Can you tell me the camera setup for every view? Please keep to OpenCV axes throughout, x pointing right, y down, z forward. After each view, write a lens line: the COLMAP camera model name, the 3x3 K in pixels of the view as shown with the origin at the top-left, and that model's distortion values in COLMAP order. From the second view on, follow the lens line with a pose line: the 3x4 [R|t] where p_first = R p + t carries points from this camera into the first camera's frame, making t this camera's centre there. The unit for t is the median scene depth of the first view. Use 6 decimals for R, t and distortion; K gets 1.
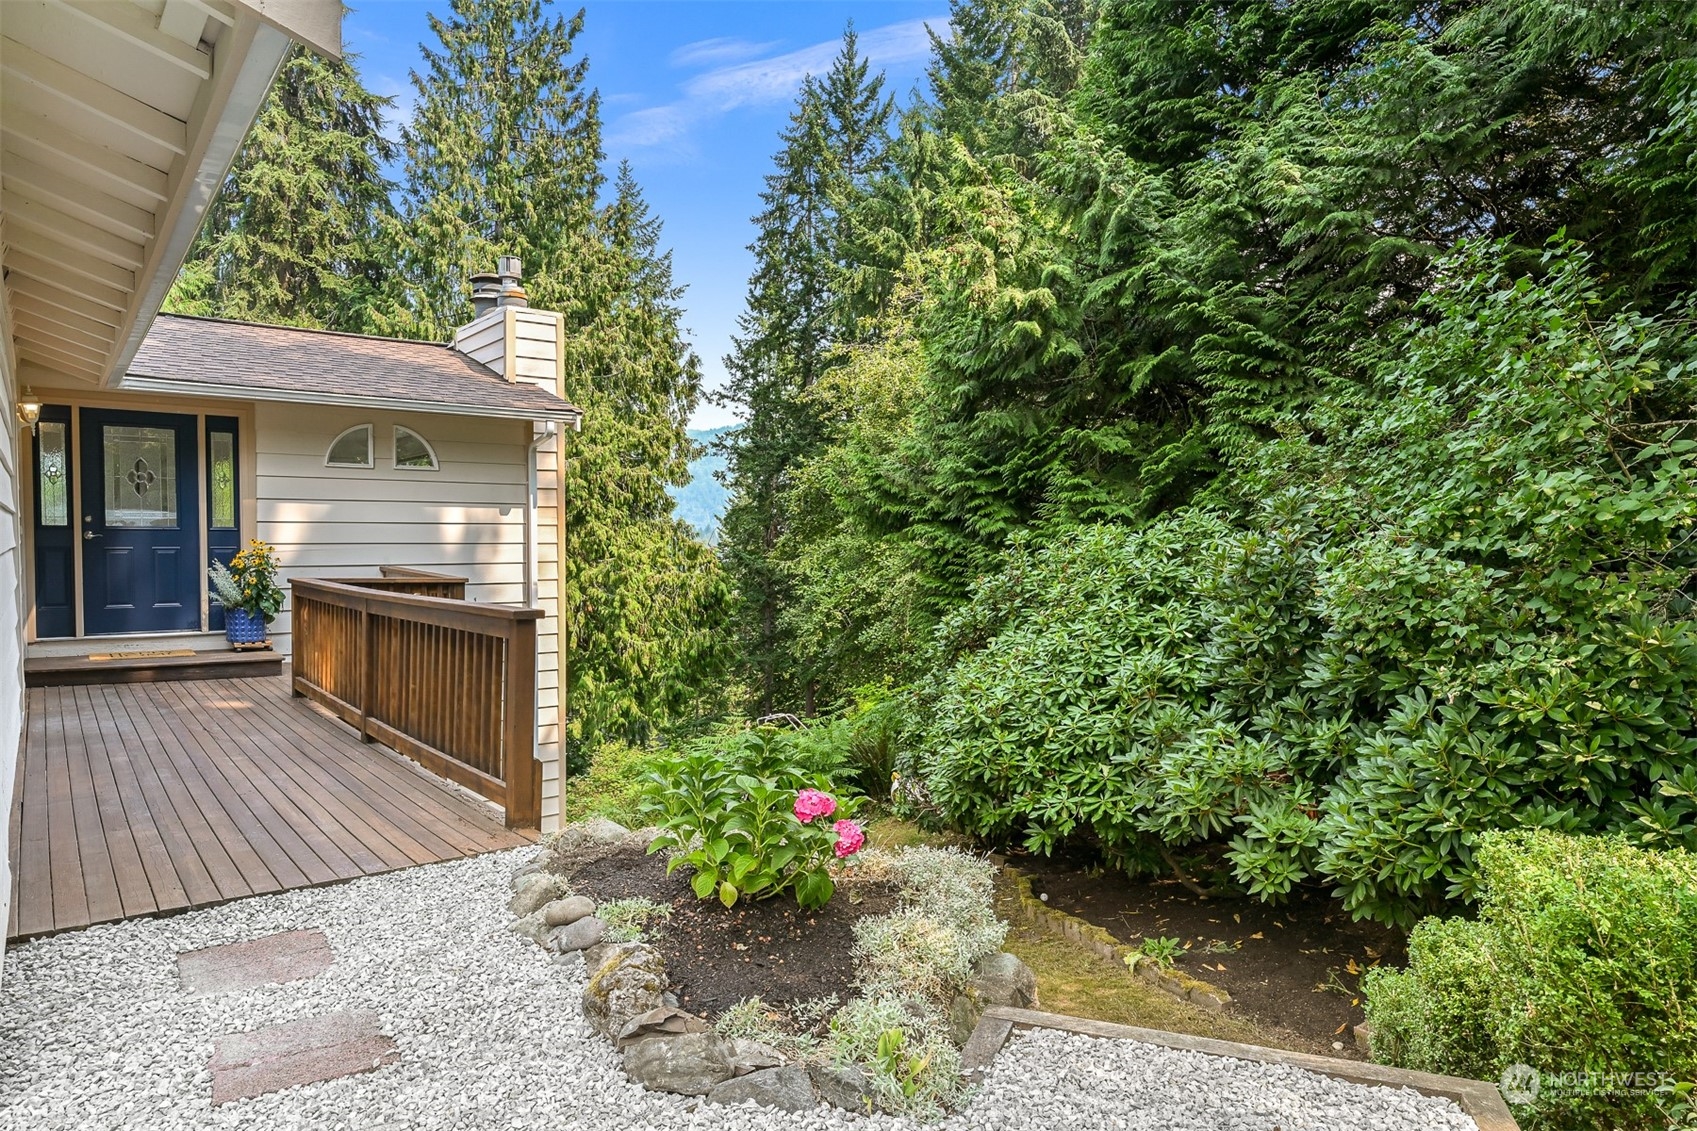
lens RADIAL K [[1088.5, 0, 847.1], [0, 1088.5, 571.4], [0, 0, 1]] dist [-0.002411, -0.000788]
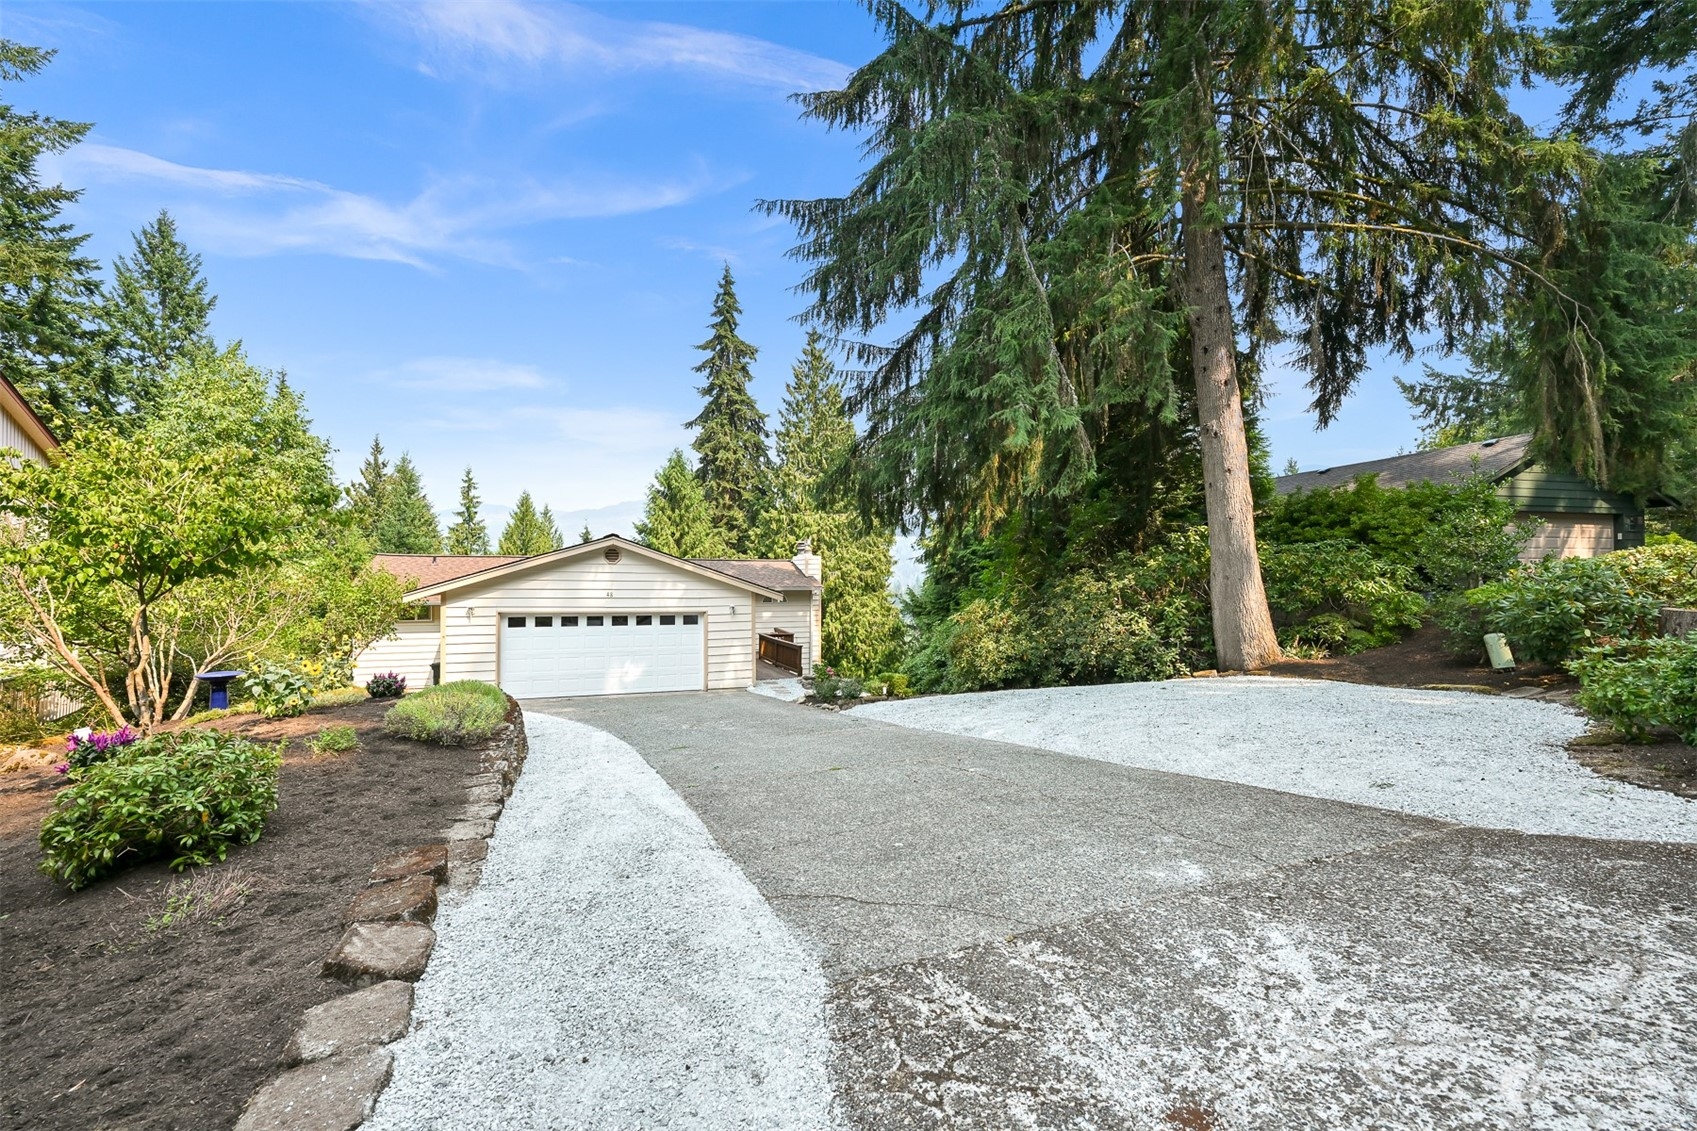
lens RADIAL K [[673.6, 0, 850.2], [0, 673.6, 568.8], [0, 0, 1]] dist [-0.001223, -0.000059]
pose [[0.966074, -0.000943, -0.258264, 0.155187], [-0.011536, 0.998838, -0.046798, -0.035816], [0.258007, 0.048190, 0.964940, -0.427750]]
